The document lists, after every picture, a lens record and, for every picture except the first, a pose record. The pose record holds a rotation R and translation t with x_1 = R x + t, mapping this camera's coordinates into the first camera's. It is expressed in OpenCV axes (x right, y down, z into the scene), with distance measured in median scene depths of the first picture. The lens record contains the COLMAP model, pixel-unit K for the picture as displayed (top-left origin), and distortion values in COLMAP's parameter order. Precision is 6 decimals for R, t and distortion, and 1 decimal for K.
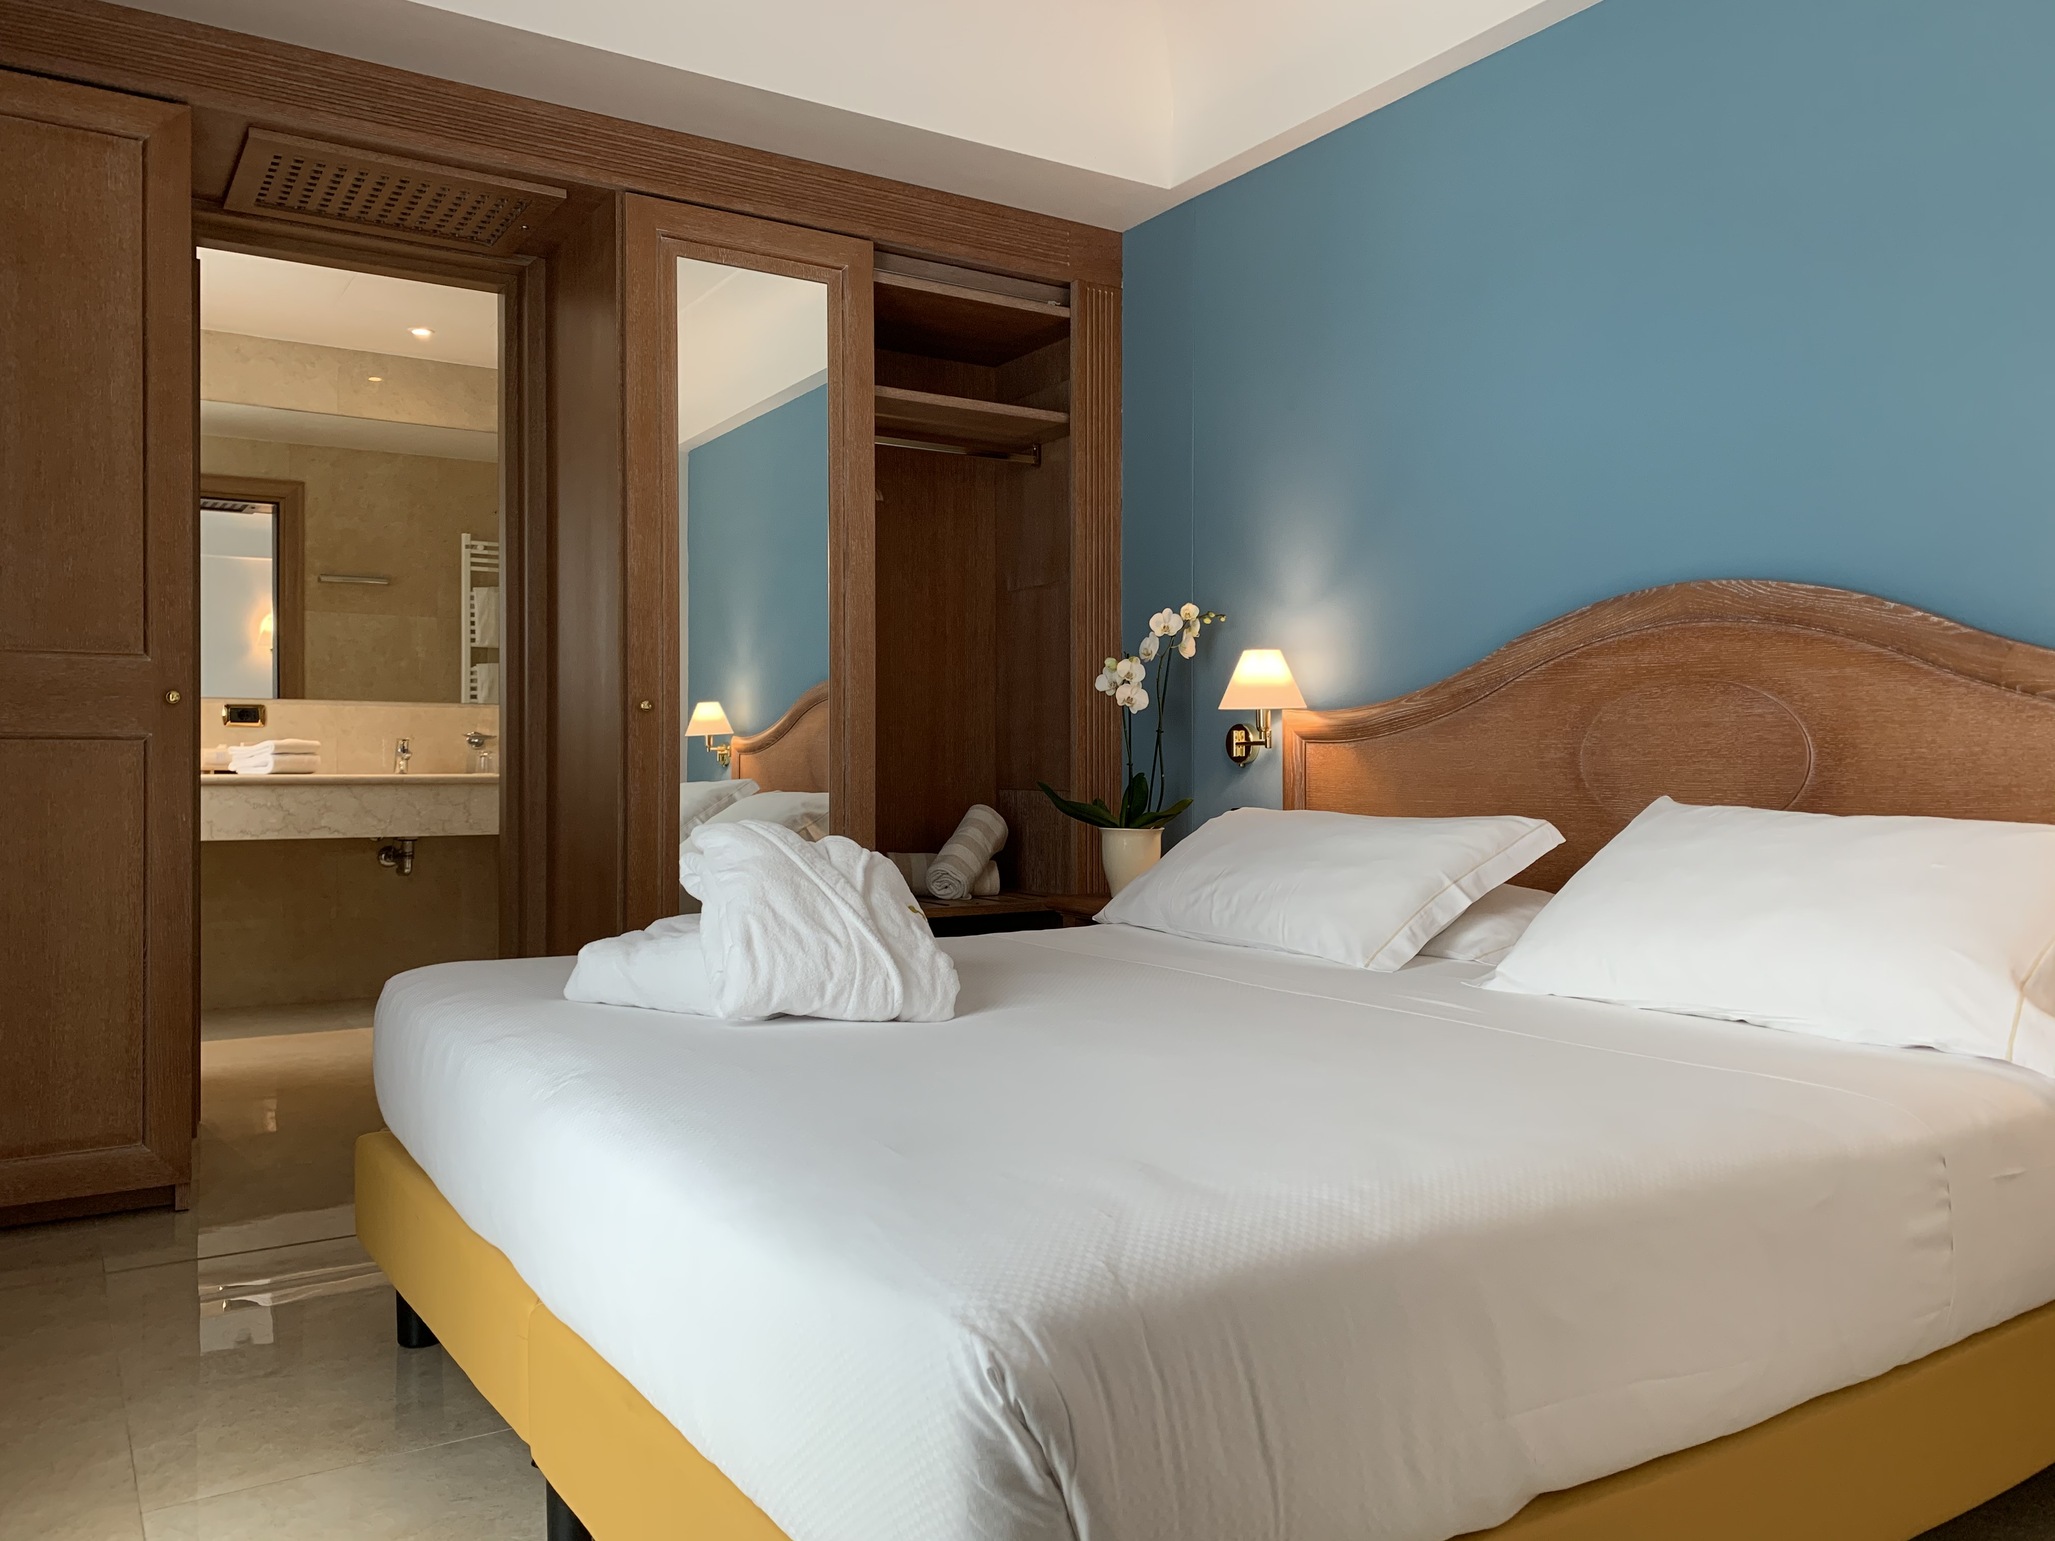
lens RADIAL K [[1559.1, 0, 1033.5], [0, 1559.1, 780.4], [0, 0, 1]] dist [0.003376, -0.000175]
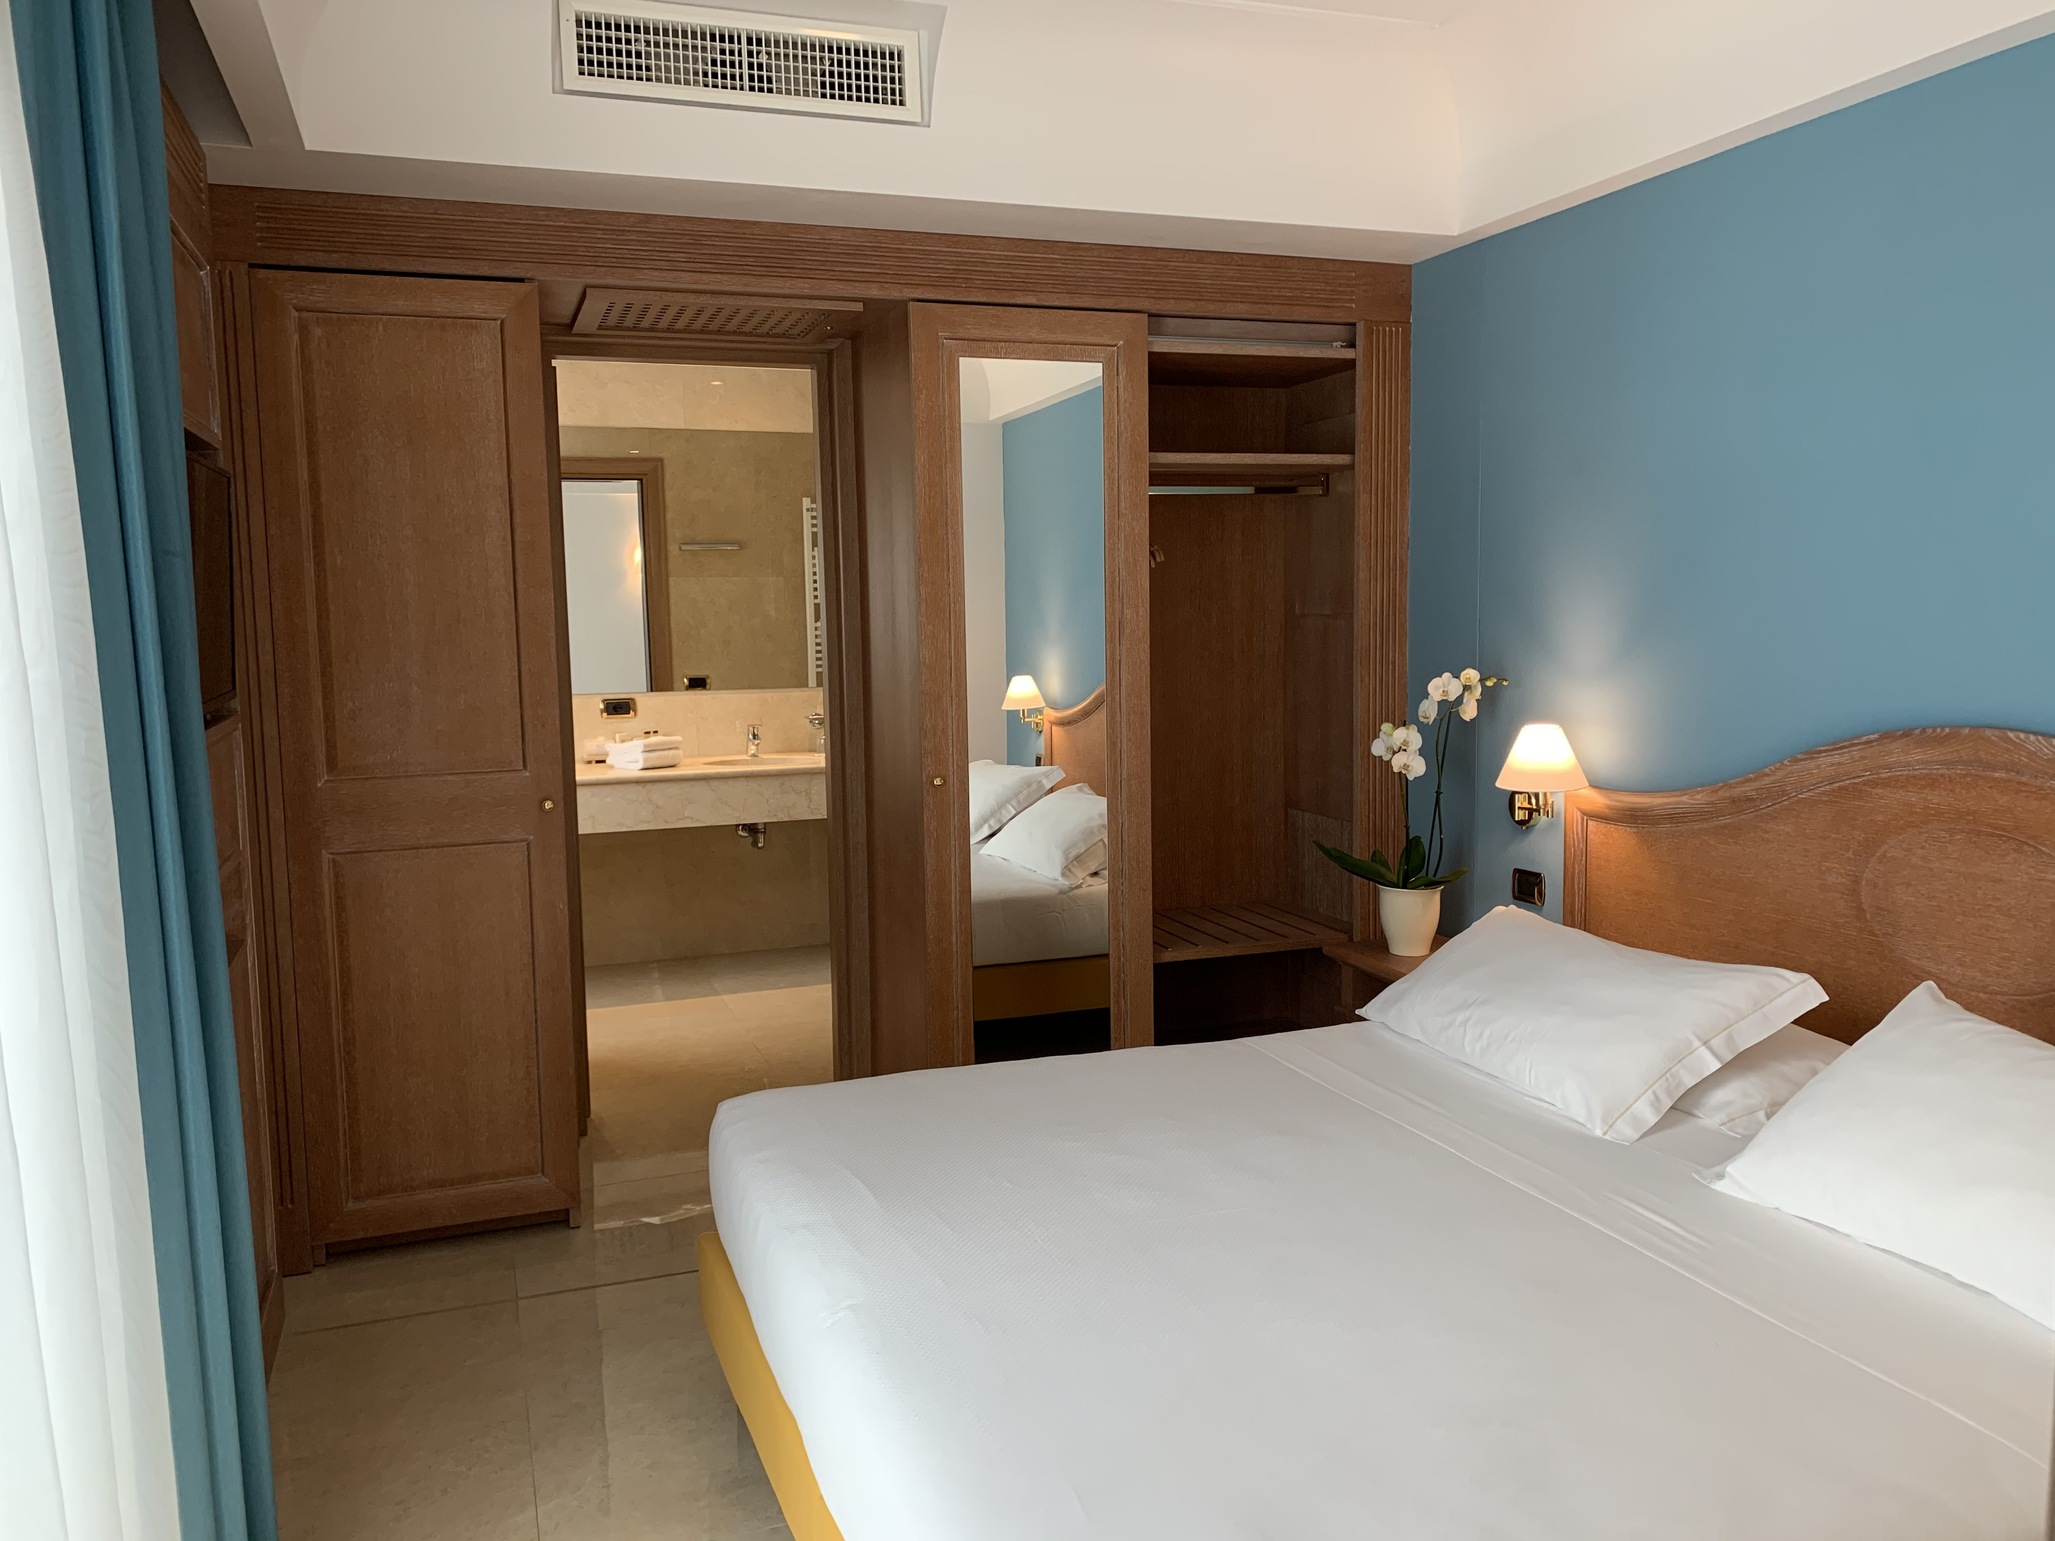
lens RADIAL K [[1559.1, 0, 1035.3], [0, 1559.1, 761.8], [0, 0, 1]] dist [0.003376, -0.000175]
pose [[0.975563, 0.003927, -0.219686, 0.050096], [0.017896, 0.995098, 0.097259, -0.161355], [0.218991, -0.098813, 0.970711, -0.040295]]
